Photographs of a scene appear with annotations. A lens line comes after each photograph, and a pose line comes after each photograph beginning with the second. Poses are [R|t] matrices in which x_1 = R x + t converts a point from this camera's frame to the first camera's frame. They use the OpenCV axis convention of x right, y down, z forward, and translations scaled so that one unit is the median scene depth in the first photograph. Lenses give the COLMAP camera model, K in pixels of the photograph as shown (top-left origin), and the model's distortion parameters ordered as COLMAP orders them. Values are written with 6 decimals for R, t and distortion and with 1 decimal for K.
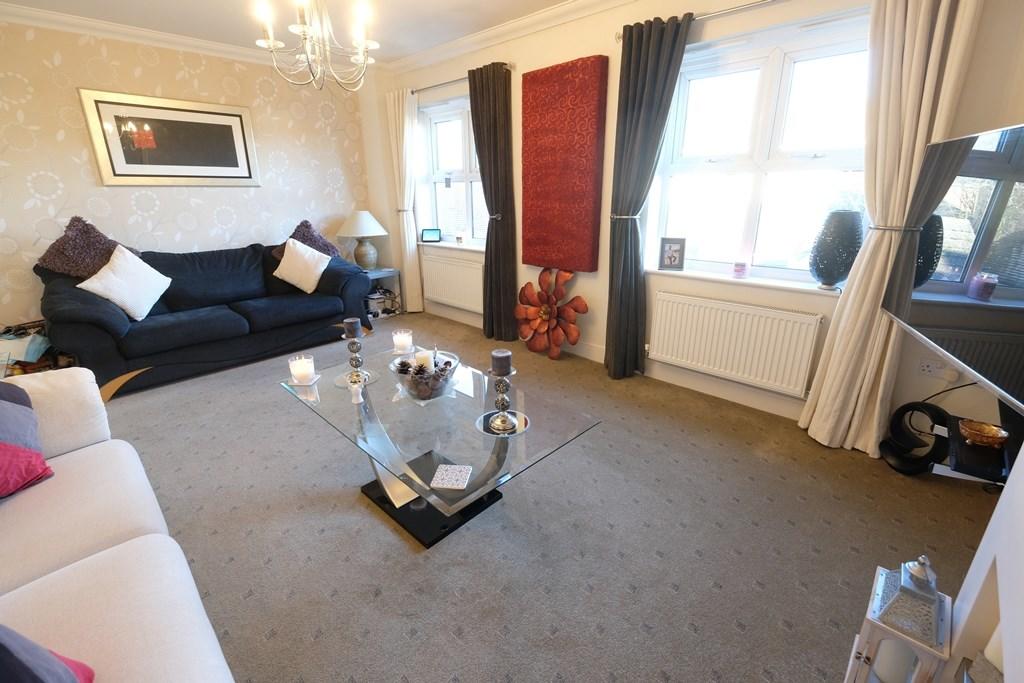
lens RADIAL K [[447.3, 0, 510.4], [0, 447.3, 336.5], [0, 0, 1]] dist [-0.000376, 0.000255]
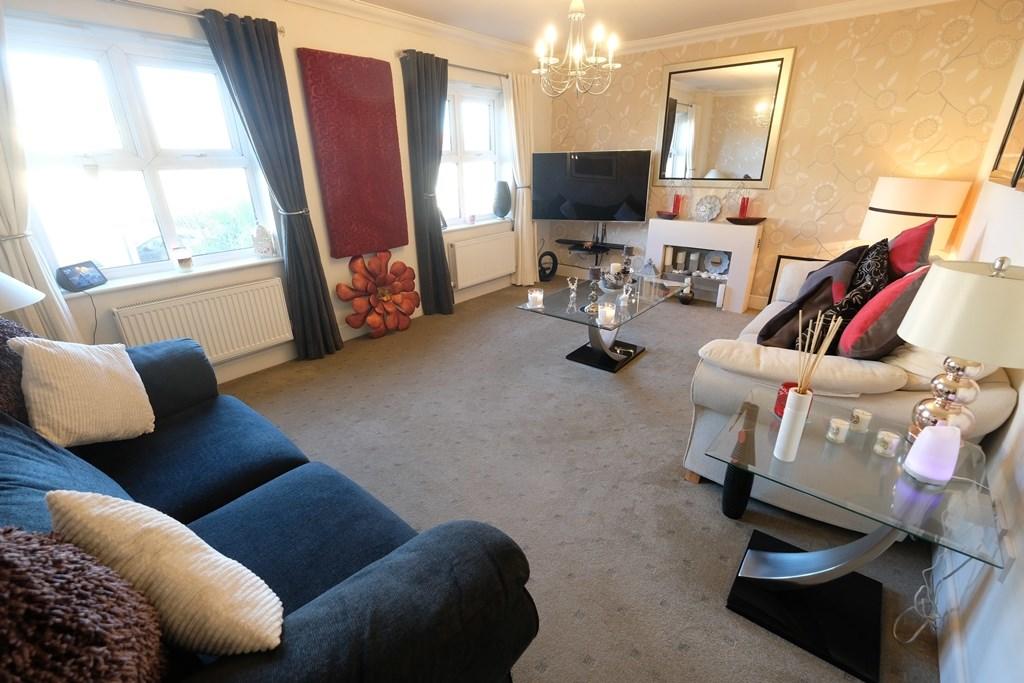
lens RADIAL K [[445.7, 0, 512.0], [0, 445.7, 341.5], [0, 0, 1]] dist [0.001656, 0.000246]
pose [[-0.088780, -0.359964, 0.928733, -1.072991], [0.331558, 0.868561, 0.368336, -0.270975], [-0.939248, 0.340629, 0.042238, 0.785923]]
